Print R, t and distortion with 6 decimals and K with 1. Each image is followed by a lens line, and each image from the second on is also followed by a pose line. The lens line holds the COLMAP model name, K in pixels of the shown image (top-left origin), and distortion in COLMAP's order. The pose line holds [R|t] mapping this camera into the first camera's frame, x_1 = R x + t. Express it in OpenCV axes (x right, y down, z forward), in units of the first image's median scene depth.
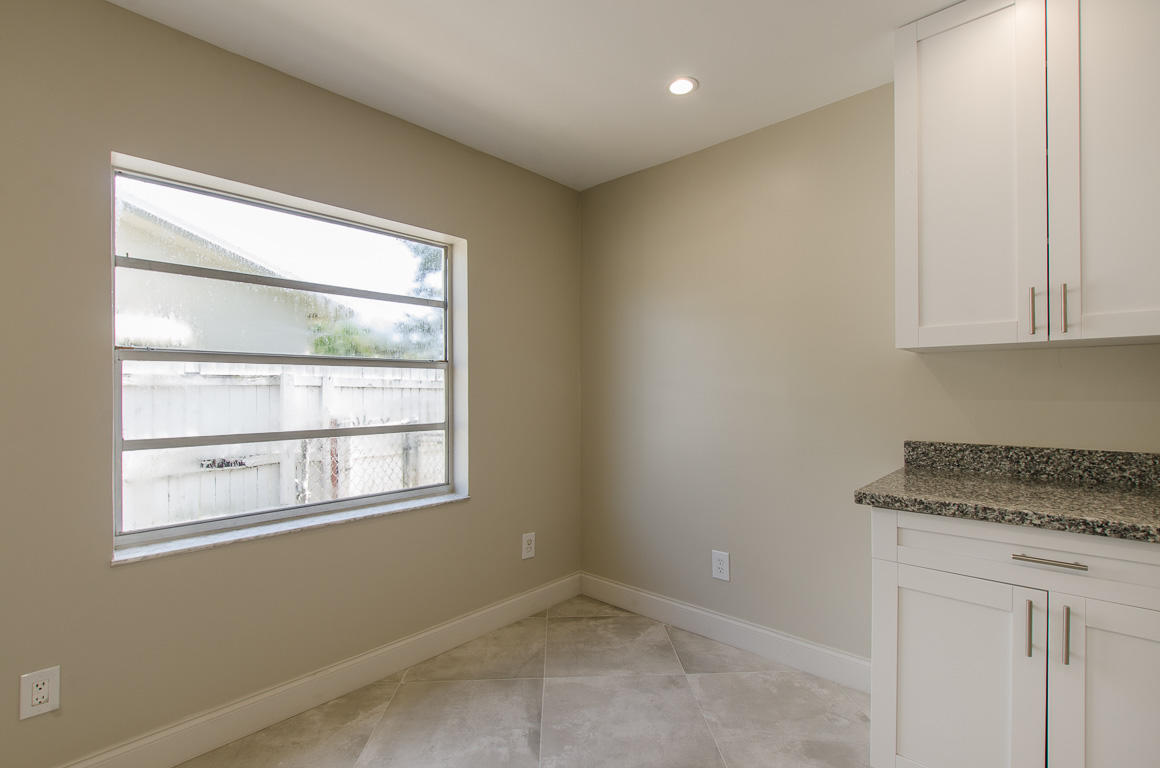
lens RADIAL K [[533.1, 0, 577.4], [0, 533.1, 382.7], [0, 0, 1]] dist [0.001357, -0.000243]
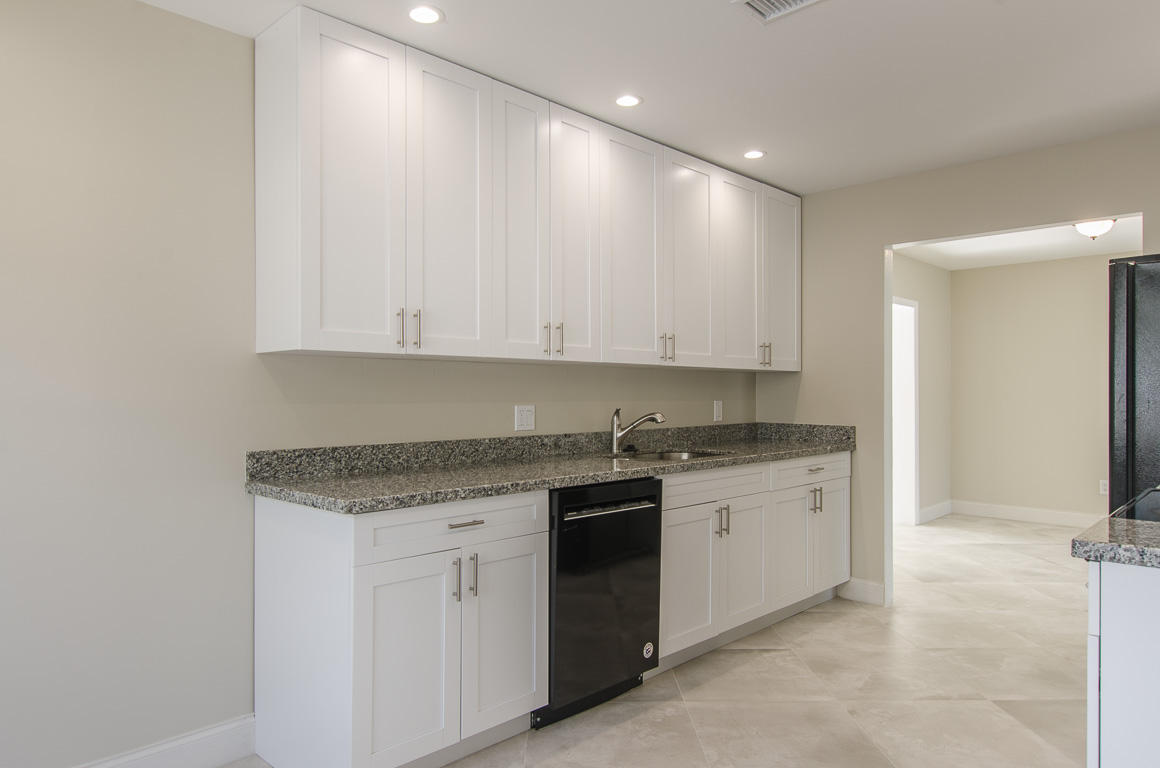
lens RADIAL K [[723.9, 0, 578.2], [0, 723.9, 392.8], [0, 0, 1]] dist [-0.005658, -0.000338]
pose [[0.026610, 0.006817, 0.999623, -0.652995], [-0.013250, 0.999891, -0.006466, 0.013459], [-0.999558, -0.013073, 0.026697, 0.493165]]
